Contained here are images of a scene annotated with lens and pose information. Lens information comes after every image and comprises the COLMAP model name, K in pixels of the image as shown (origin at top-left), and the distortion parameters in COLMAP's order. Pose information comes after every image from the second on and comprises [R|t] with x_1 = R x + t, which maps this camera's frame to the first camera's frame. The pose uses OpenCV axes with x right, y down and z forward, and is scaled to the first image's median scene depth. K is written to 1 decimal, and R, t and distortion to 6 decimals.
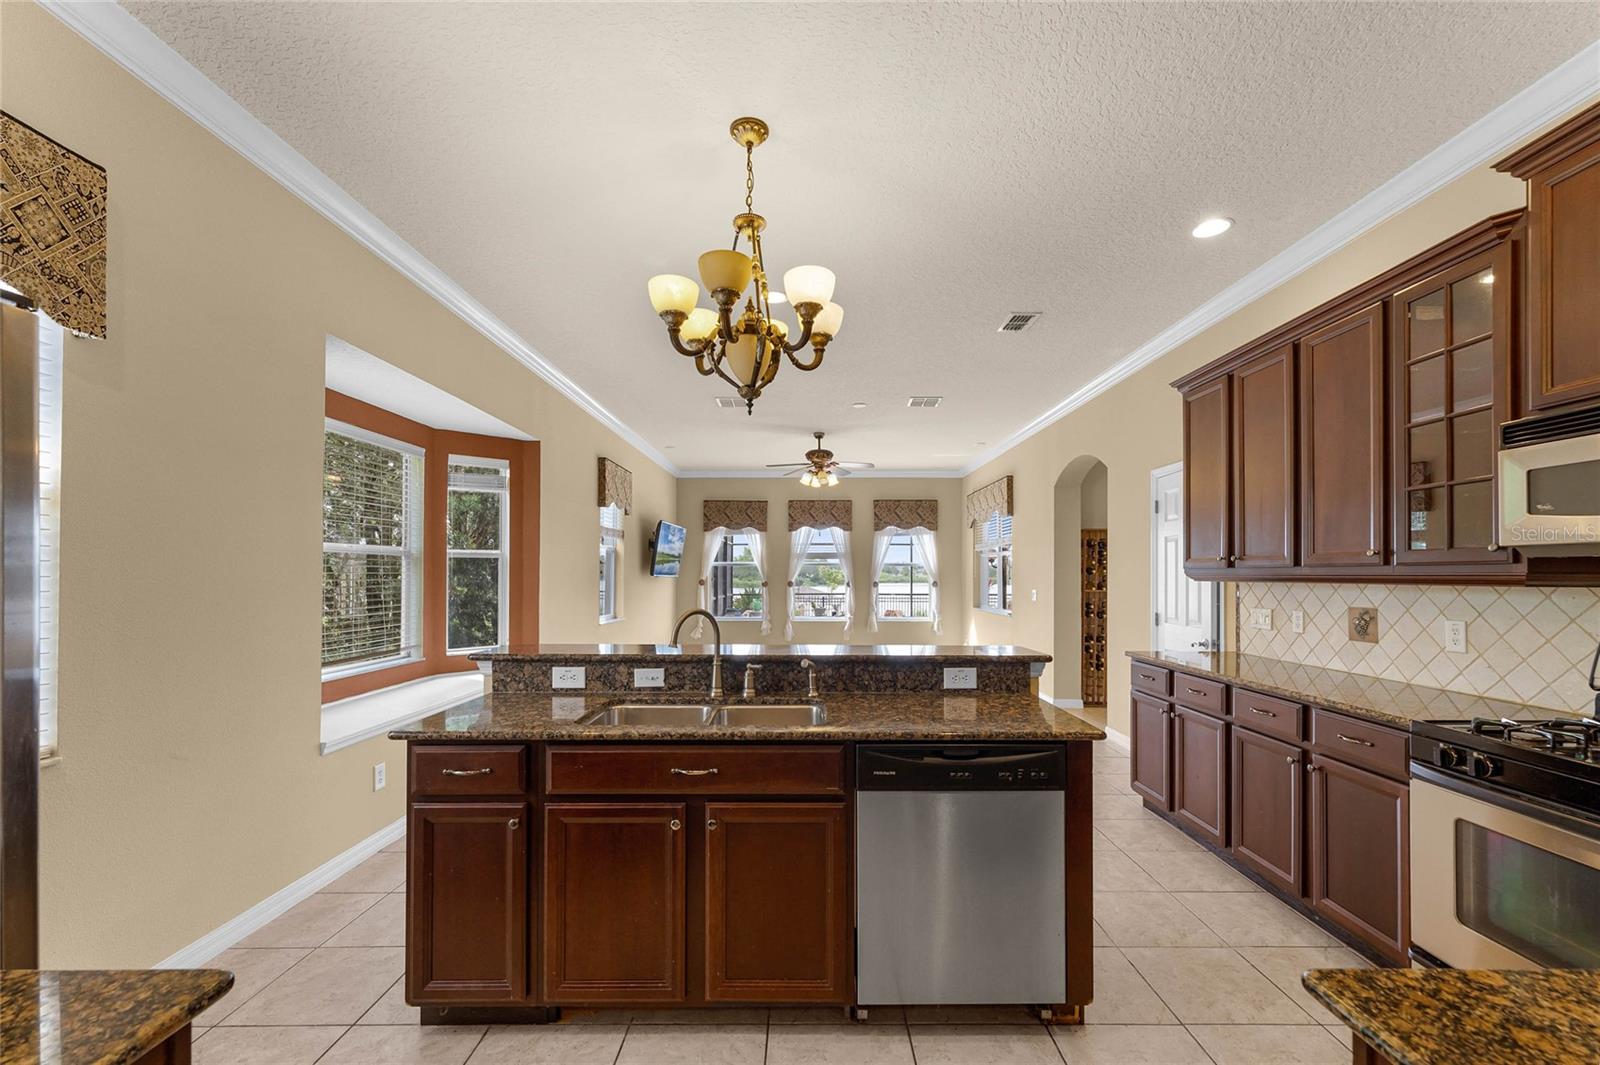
lens RADIAL K [[654.3, 0, 805.6], [0, 654.3, 570.4], [0, 0, 1]] dist [-0.000590, 0.000026]
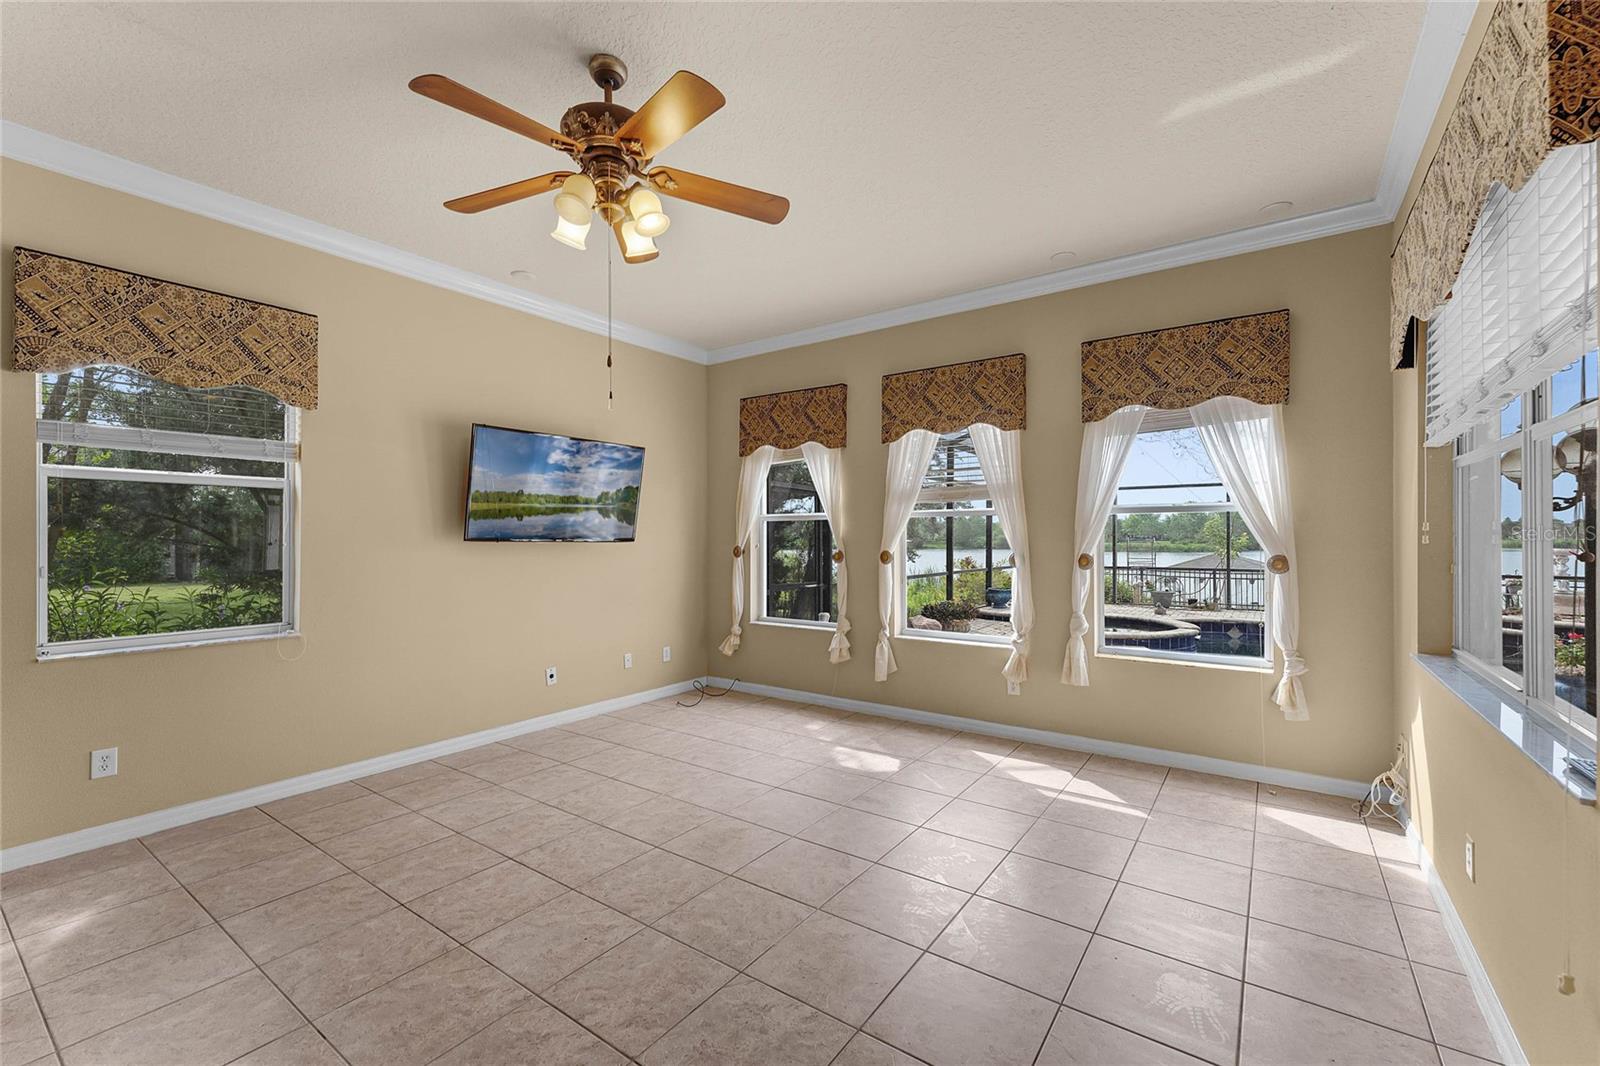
lens RADIAL K [[654.7, 0, 790.5], [0, 654.7, 534.3], [0, 0, 1]] dist [-0.003629, -0.000147]
pose [[0.801801, -0.005072, -0.597570, 0.197577], [0.007545, 0.999970, 0.001636, 0.003294], [0.597544, -0.005820, 0.801815, 0.591187]]
